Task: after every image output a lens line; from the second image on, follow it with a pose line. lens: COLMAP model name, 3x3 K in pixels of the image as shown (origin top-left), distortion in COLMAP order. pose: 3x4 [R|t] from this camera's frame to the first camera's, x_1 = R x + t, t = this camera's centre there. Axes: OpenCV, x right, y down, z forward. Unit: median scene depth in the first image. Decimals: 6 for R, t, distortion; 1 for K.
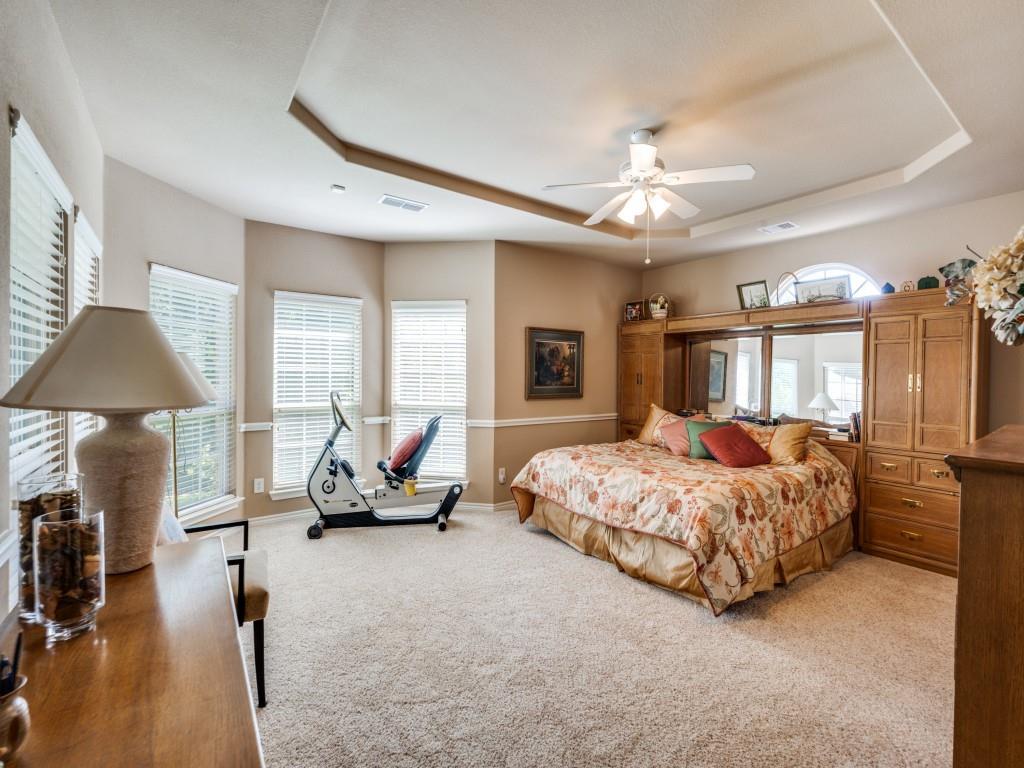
lens RADIAL K [[452.9, 0, 512.0], [0, 452.9, 384.0], [0, 0, 1]] dist [-0.001574, -0.000586]
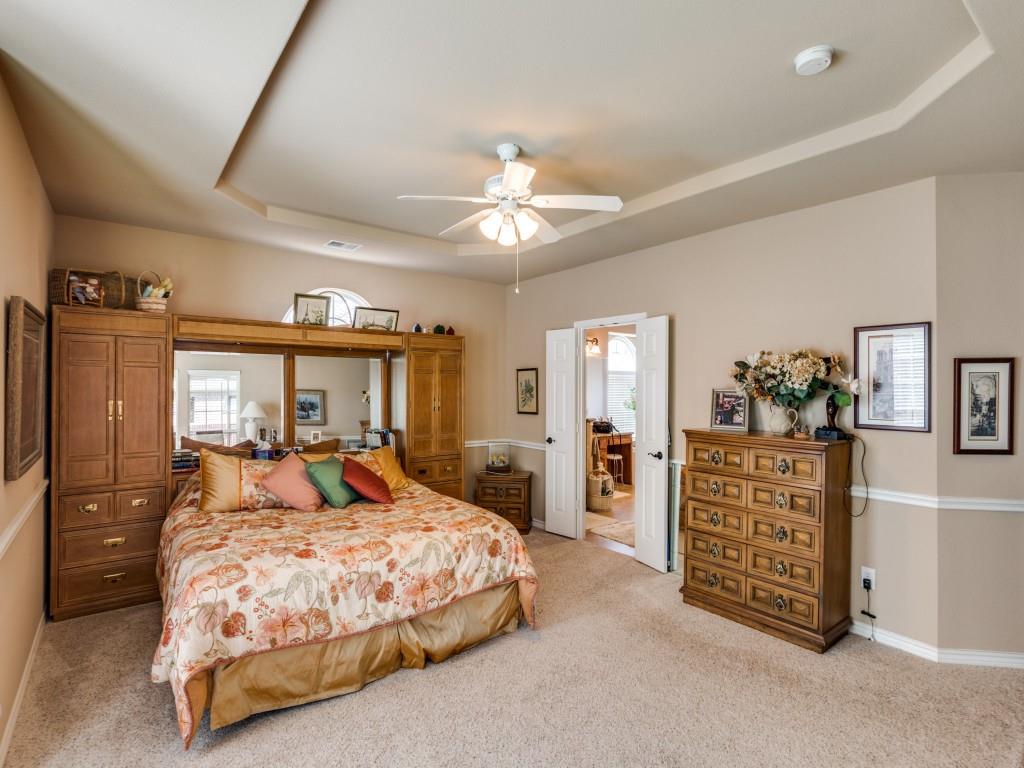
lens RADIAL K [[491.5, 0, 512.0], [0, 491.5, 384.0], [0, 0, 1]] dist [-0.001327, -0.000222]
pose [[-0.008306, -0.006220, 0.999946, -0.569699], [0.010081, 0.999929, 0.006304, -0.069489], [-0.999915, 0.010133, -0.008243, 0.815492]]
